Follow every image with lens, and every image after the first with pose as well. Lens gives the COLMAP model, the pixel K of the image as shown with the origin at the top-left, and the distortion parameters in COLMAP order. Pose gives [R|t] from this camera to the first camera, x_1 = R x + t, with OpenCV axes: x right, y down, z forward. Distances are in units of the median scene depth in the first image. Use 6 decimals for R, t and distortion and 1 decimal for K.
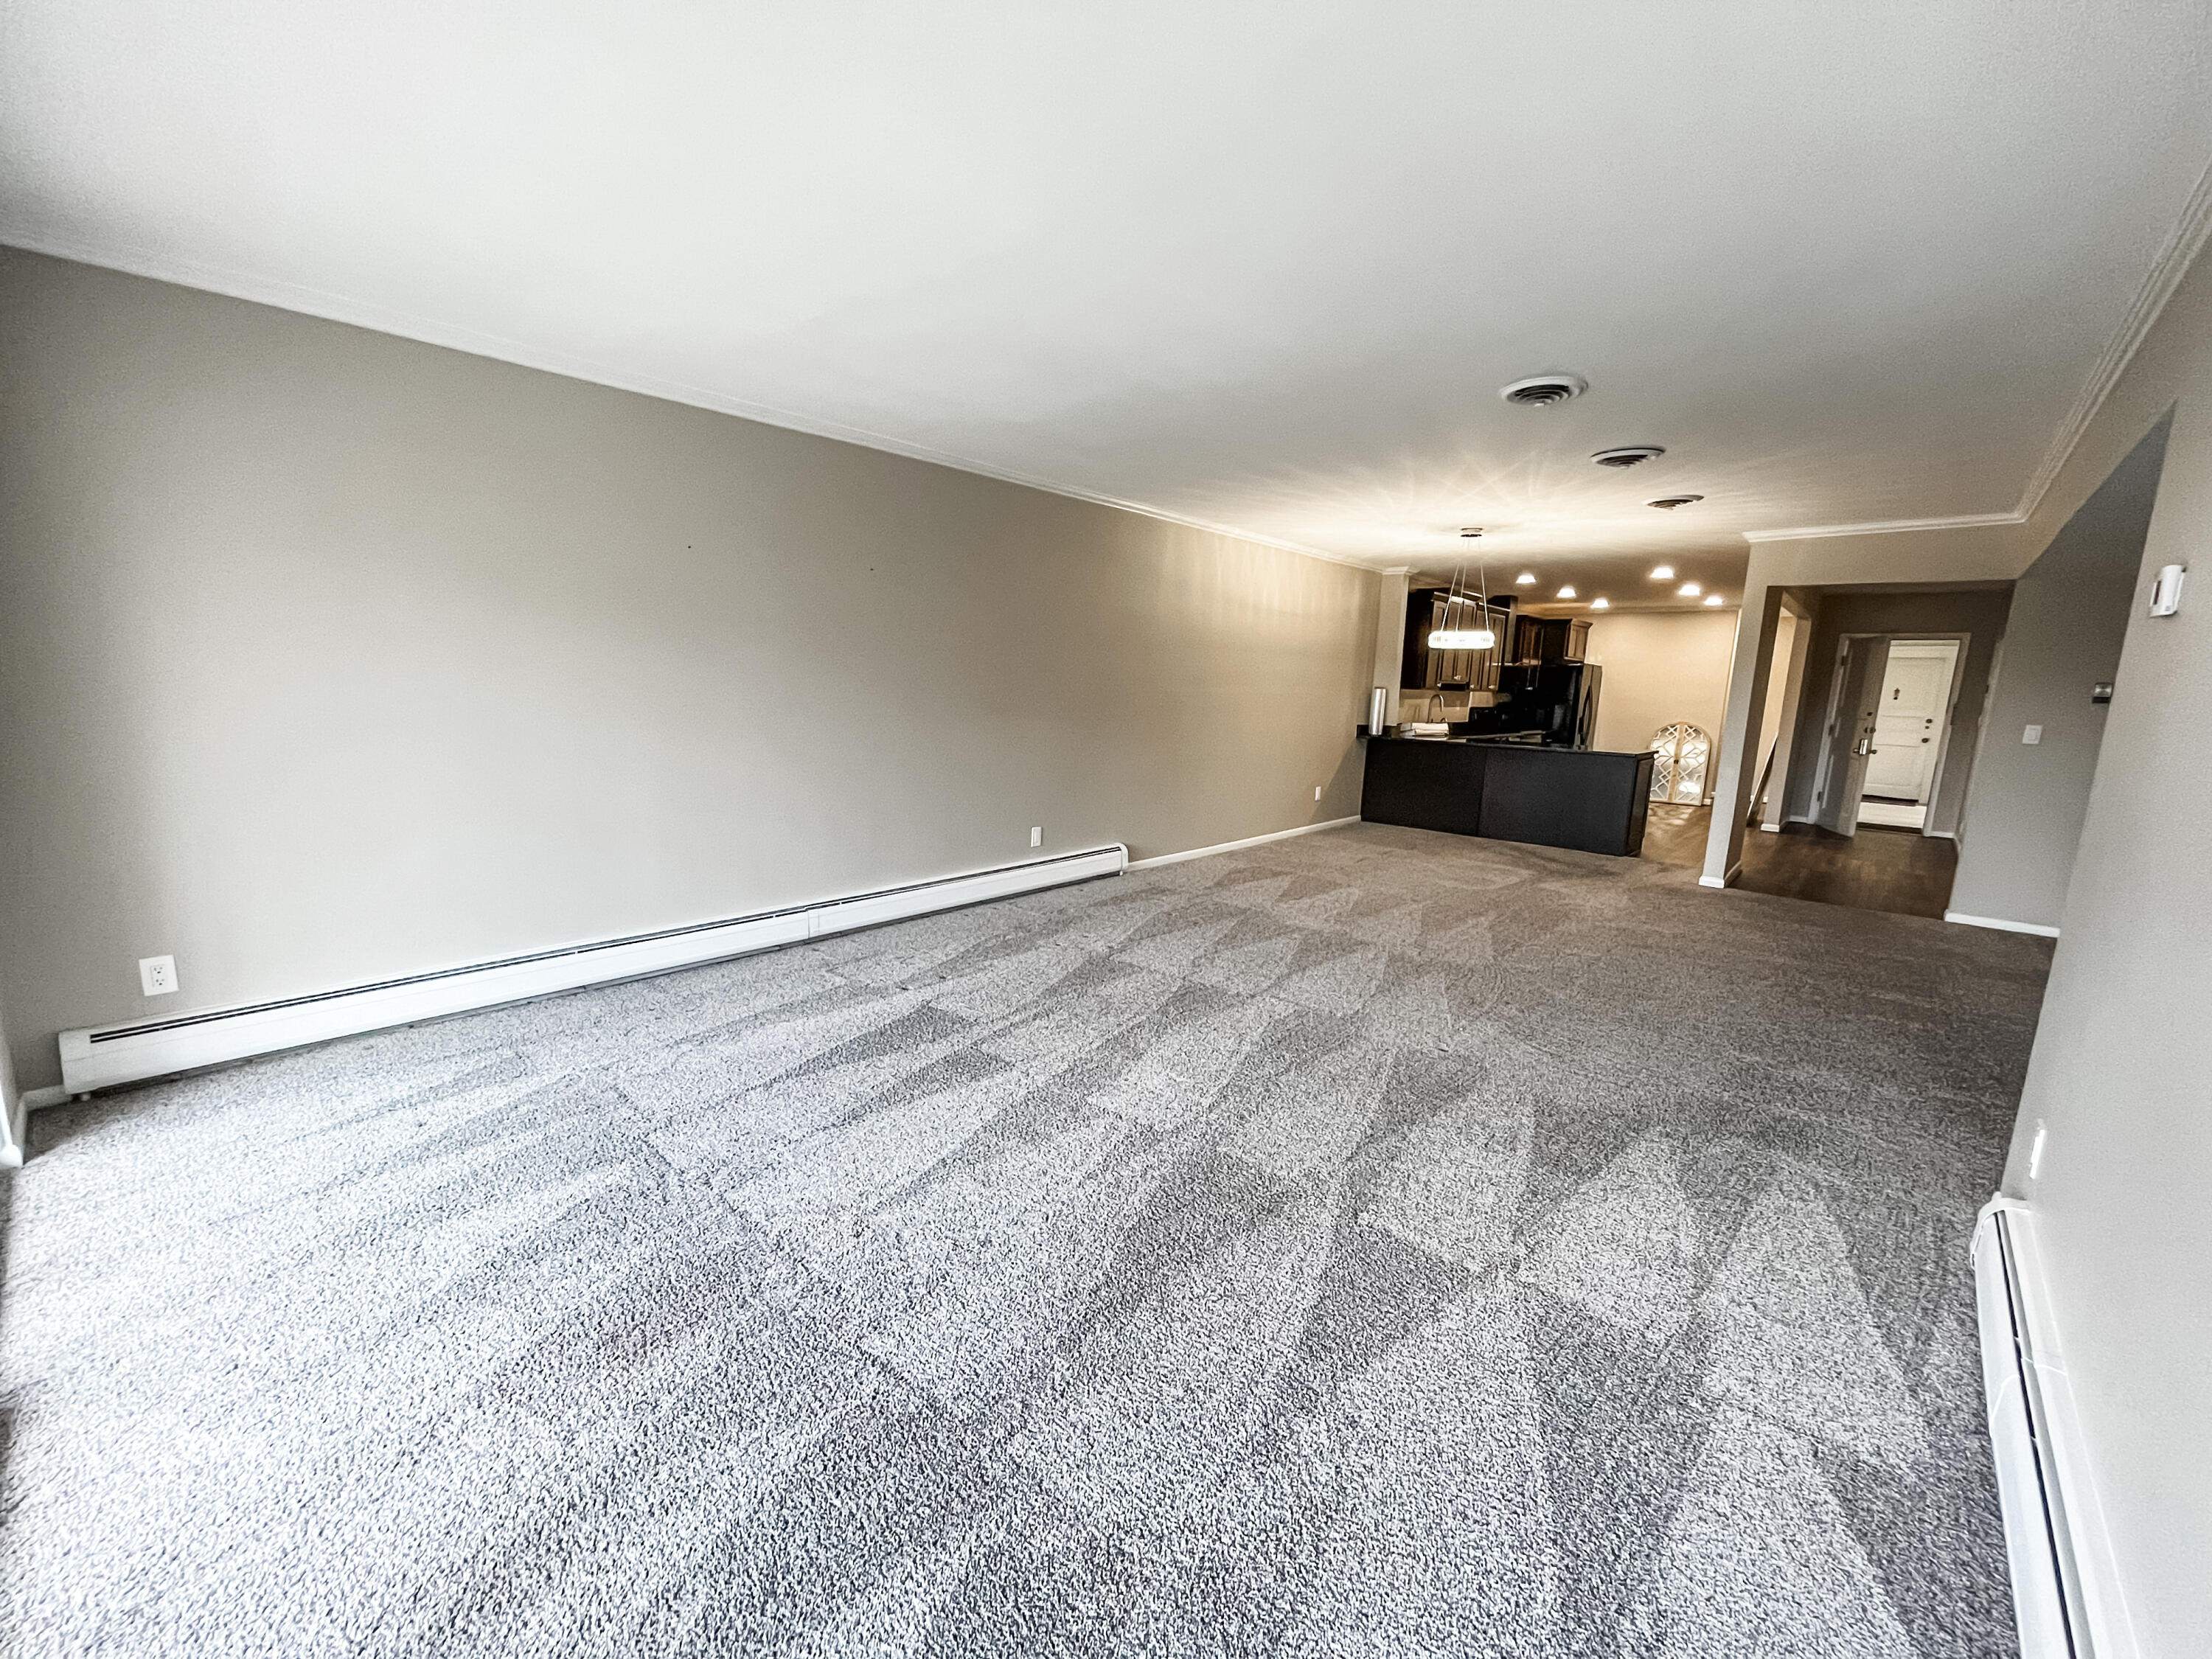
lens RADIAL K [[888.7, 0, 1106.0], [0, 888.7, 829.5], [0, 0, 1]] dist [0.002015, 0.000081]
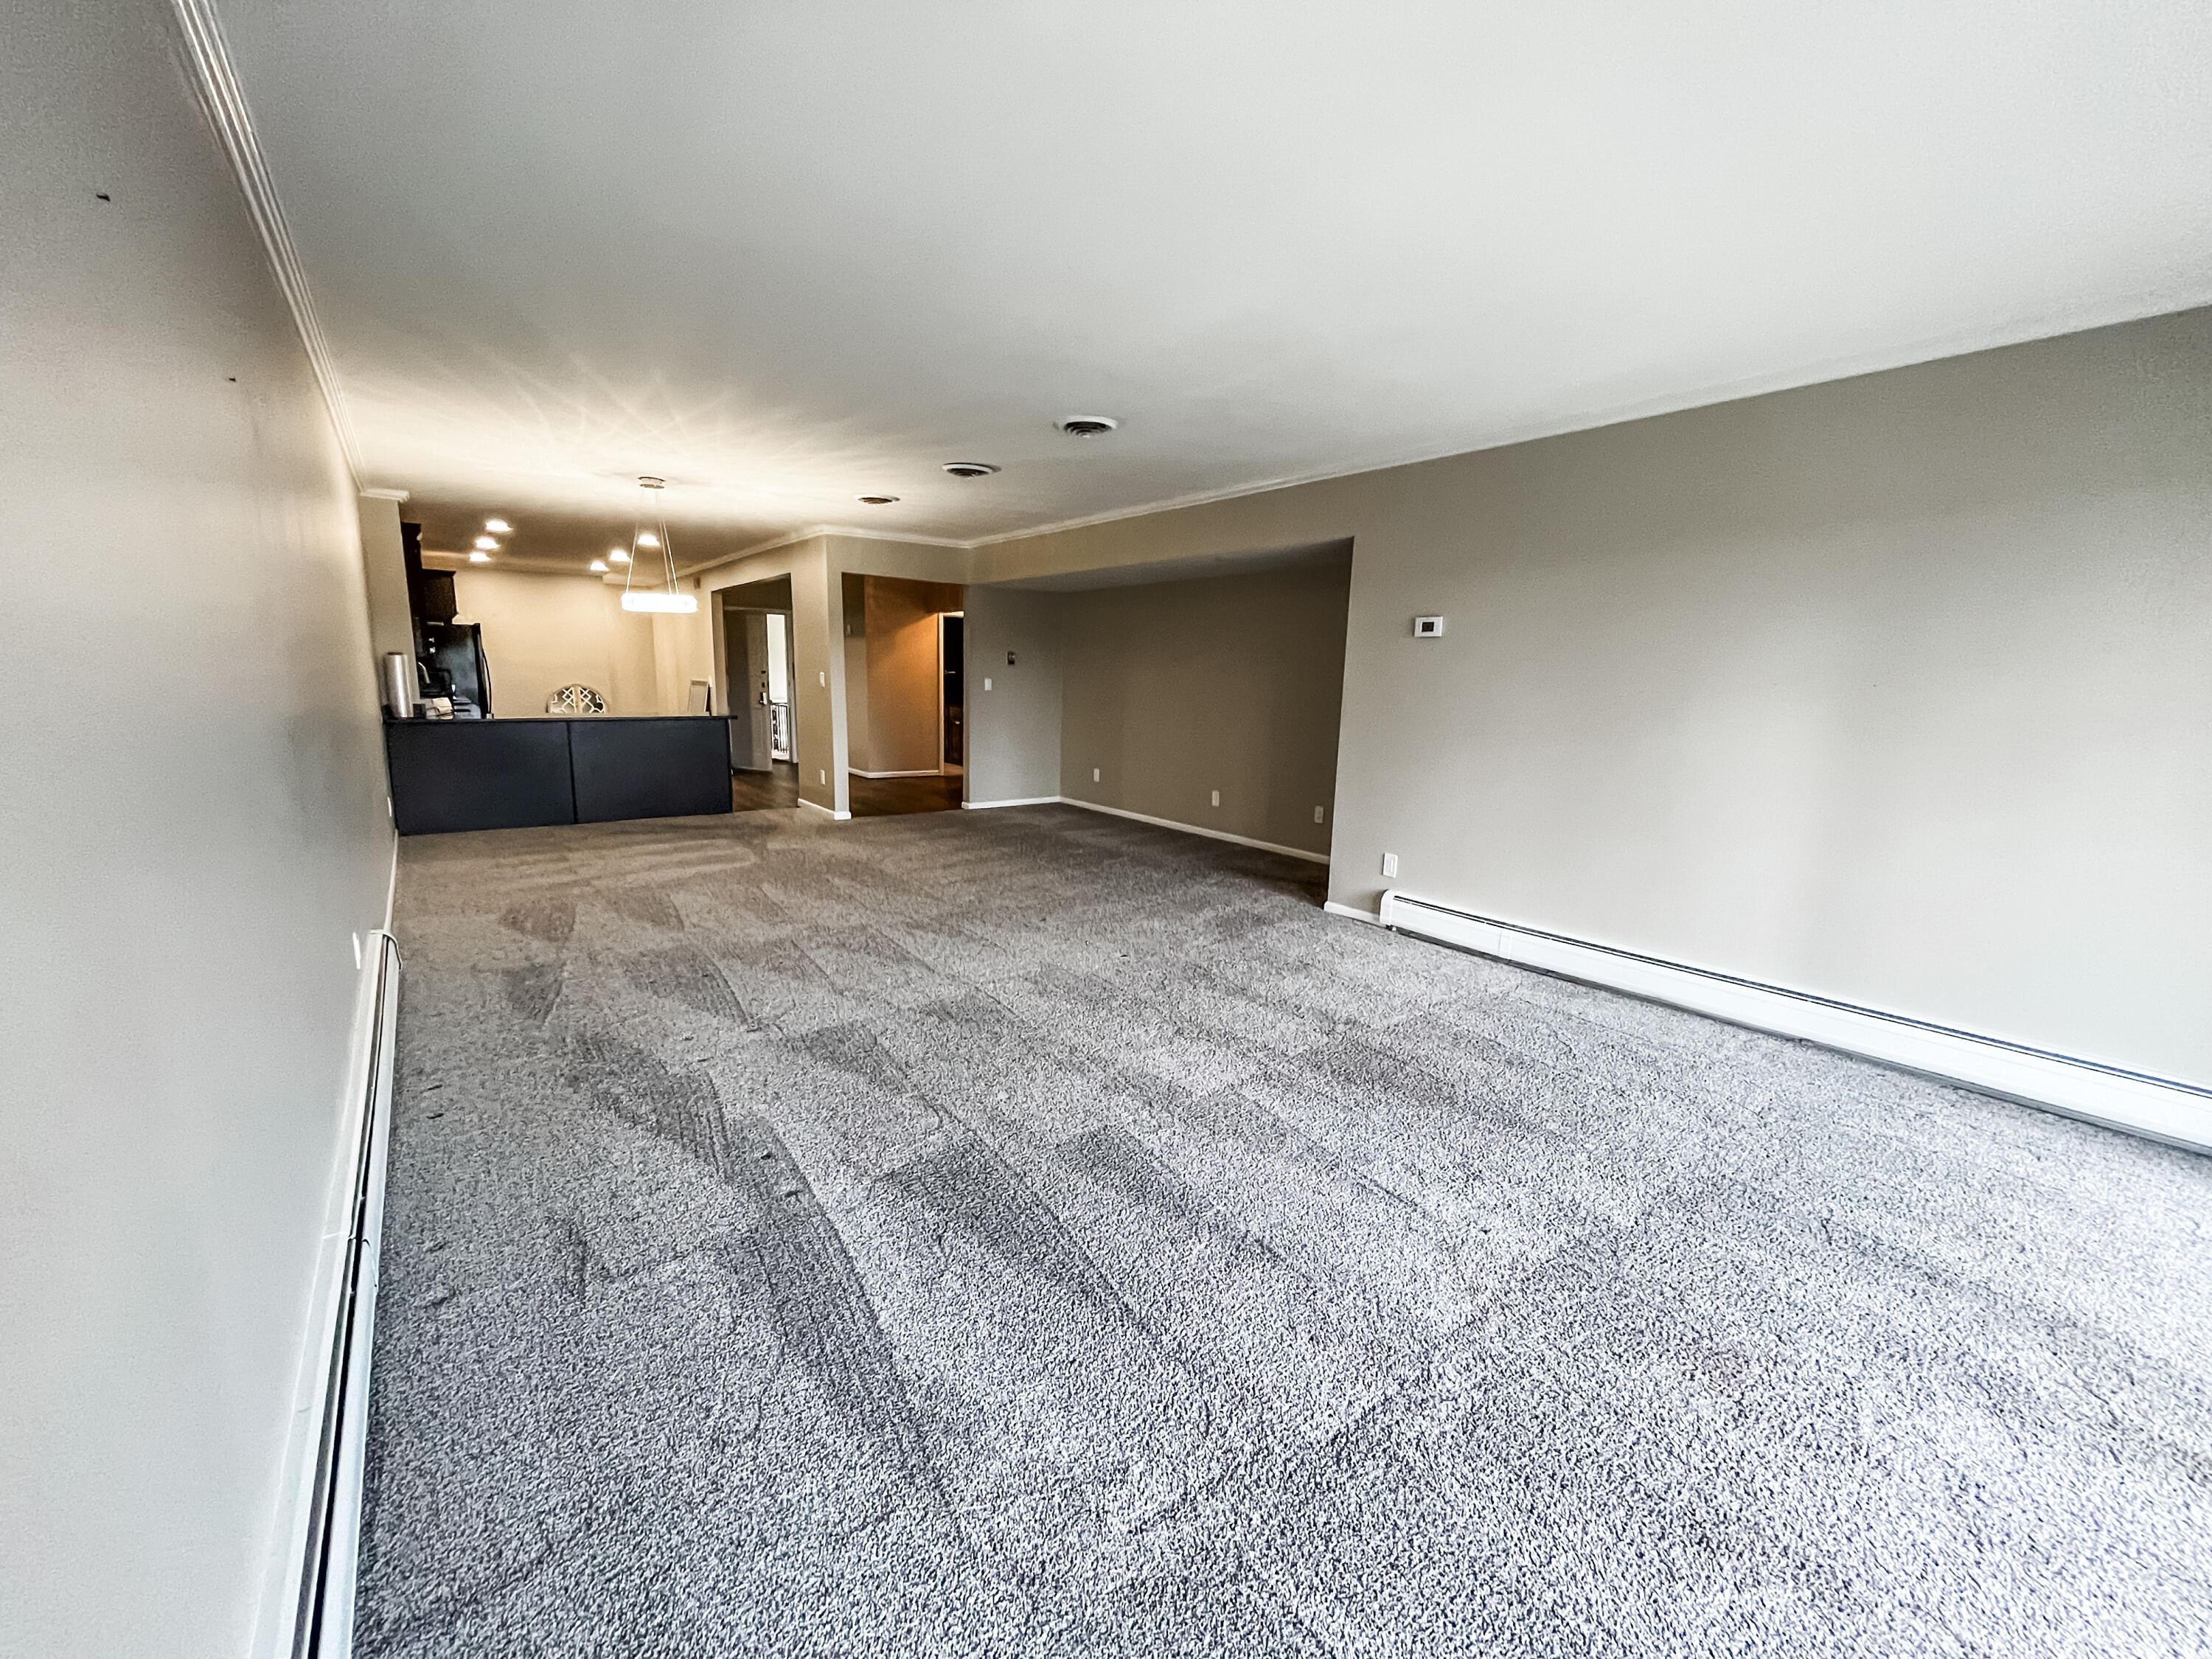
lens RADIAL K [[888.7, 0, 1106.0], [0, 888.7, 829.5], [0, 0, 1]] dist [0.002015, 0.000081]
pose [[0.201910, -0.195213, 0.959752, -0.593007], [0.149984, 0.974539, 0.166667, -0.101679], [-0.967852, 0.110296, 0.226048, 0.547925]]
